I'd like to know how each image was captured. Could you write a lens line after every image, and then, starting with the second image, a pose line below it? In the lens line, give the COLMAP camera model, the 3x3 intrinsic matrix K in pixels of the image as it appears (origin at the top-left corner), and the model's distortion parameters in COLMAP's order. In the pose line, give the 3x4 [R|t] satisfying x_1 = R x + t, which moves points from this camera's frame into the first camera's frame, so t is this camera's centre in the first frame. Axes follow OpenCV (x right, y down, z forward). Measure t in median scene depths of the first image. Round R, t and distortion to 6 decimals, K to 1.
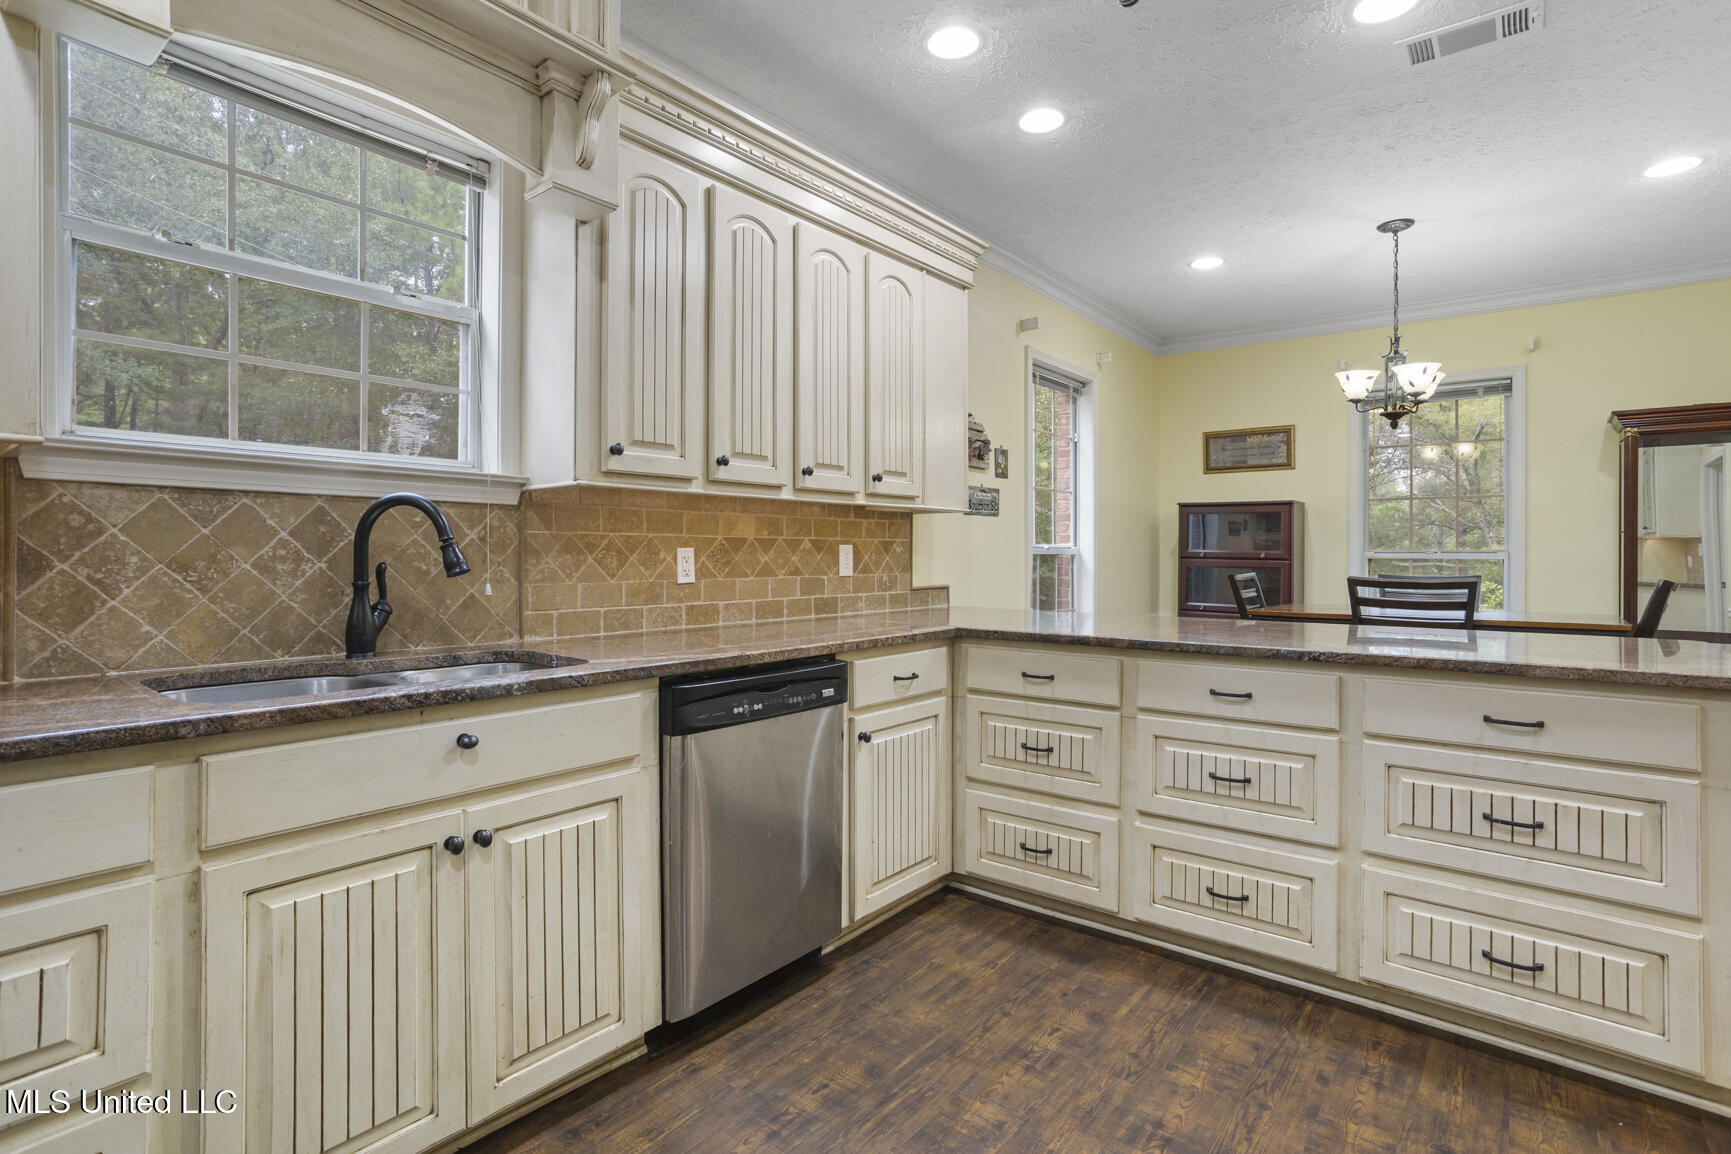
lens RADIAL K [[855.8, 0, 868.9], [0, 855.8, 547.9], [0, 0, 1]] dist [-0.041572, 0.024723]
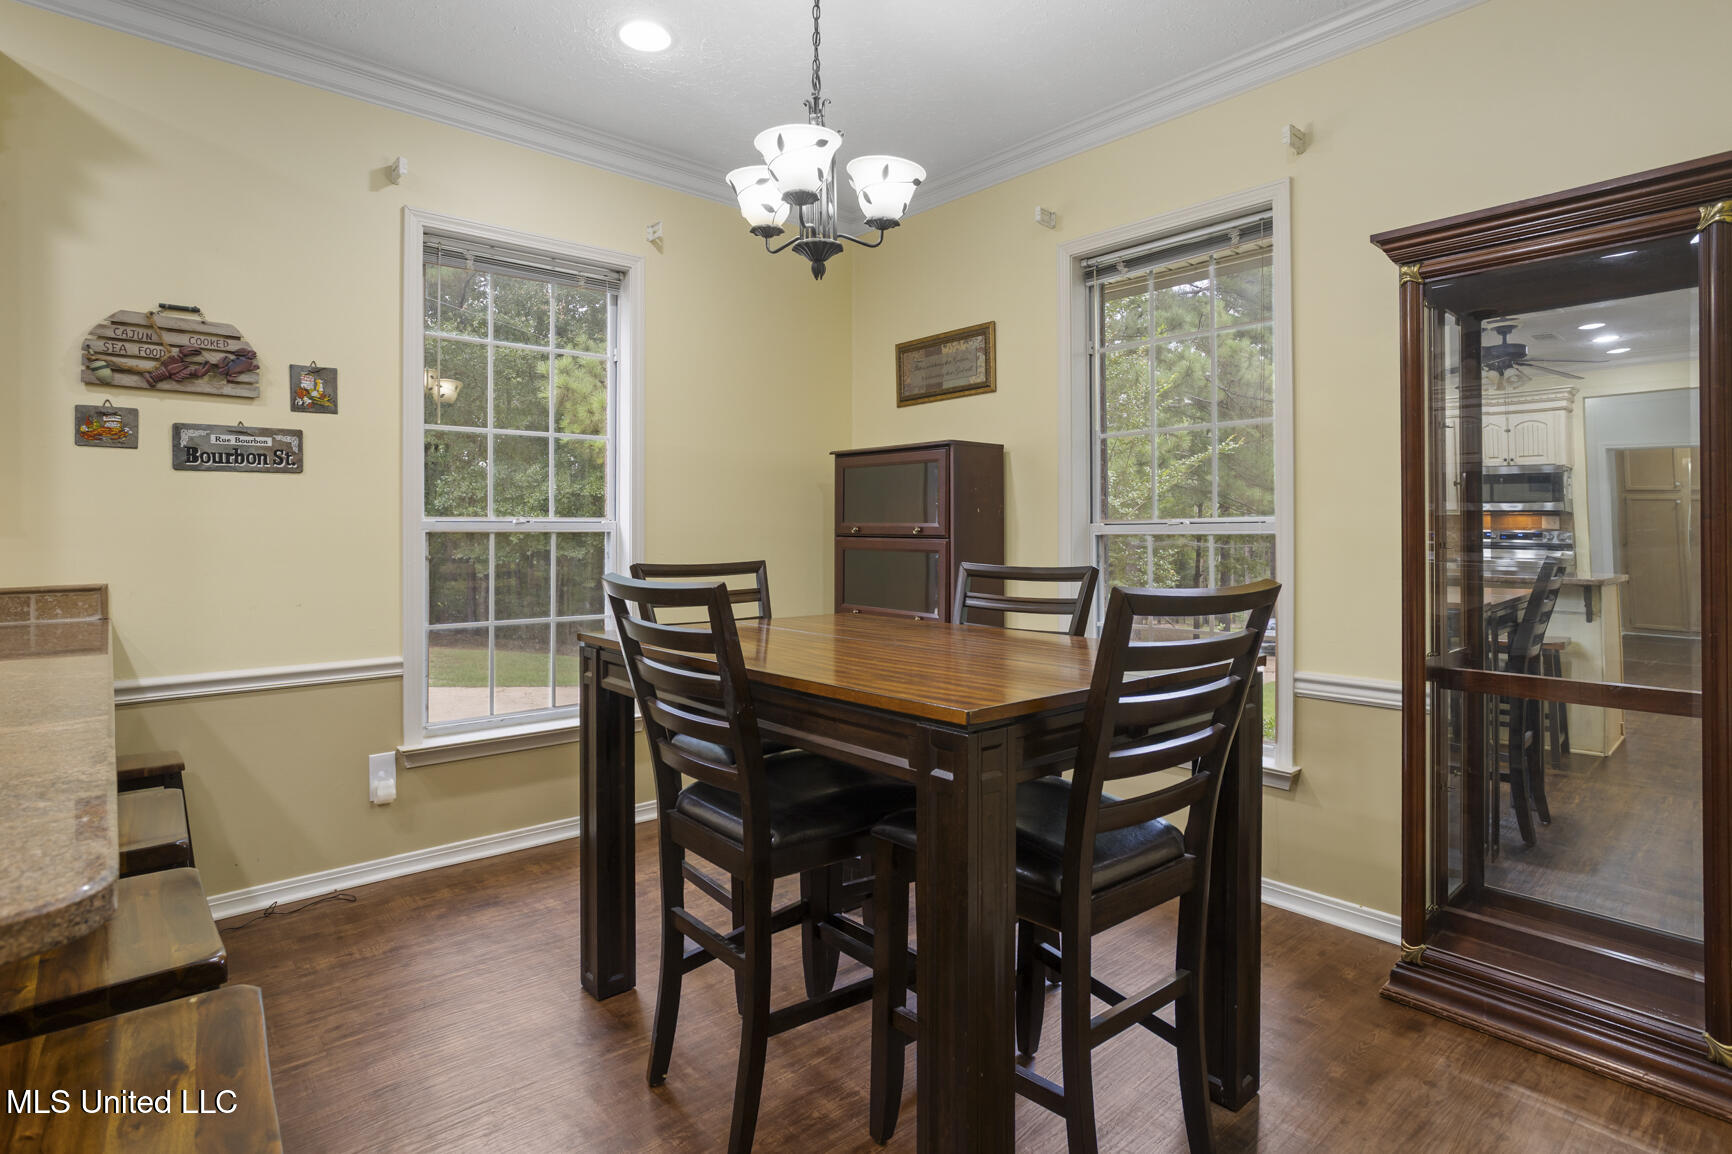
lens RADIAL K [[856.3, 0, 909.9], [0, 856.3, 522.0], [0, 0, 1]] dist [-0.041572, 0.024723]
pose [[0.981005, -0.009862, -0.193732, 1.326015], [0.008998, 0.999945, -0.005338, 0.011532], [0.193774, 0.003493, 0.981040, 0.891101]]
